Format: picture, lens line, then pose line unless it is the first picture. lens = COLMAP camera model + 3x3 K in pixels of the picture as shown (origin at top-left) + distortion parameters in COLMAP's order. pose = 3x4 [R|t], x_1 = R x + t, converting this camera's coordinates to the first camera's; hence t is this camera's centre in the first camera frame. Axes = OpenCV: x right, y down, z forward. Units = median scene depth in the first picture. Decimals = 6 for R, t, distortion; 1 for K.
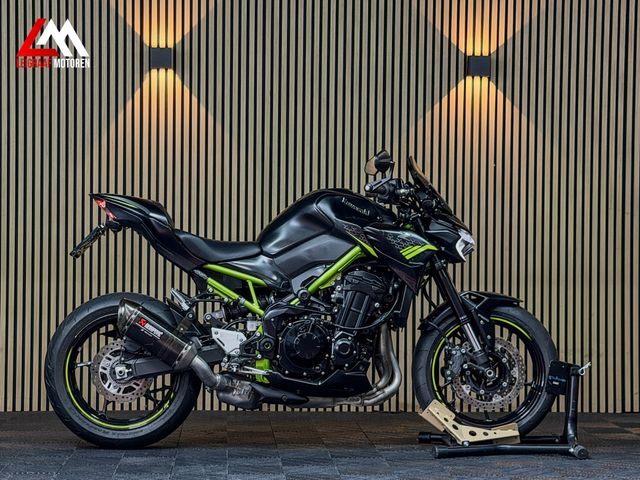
lens RADIAL K [[1438.6, 0, 284.9], [0, 1438.6, 251.2], [0, 0, 1]] dist [0.081851, 0.000000]
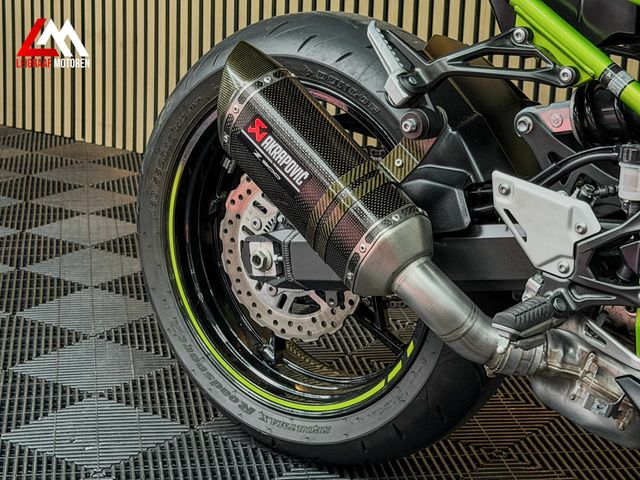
lens RADIAL K [[1438.6, 0, 320.6], [0, 1438.6, 239.8], [0, 0, 1]] dist [0.081851, 0.000000]
pose [[0.785806, 0.175443, -0.593067, 0.093430], [-0.020502, 0.965784, 0.258537, -0.007344], [0.618133, -0.191000, 0.762516, 0.735800]]
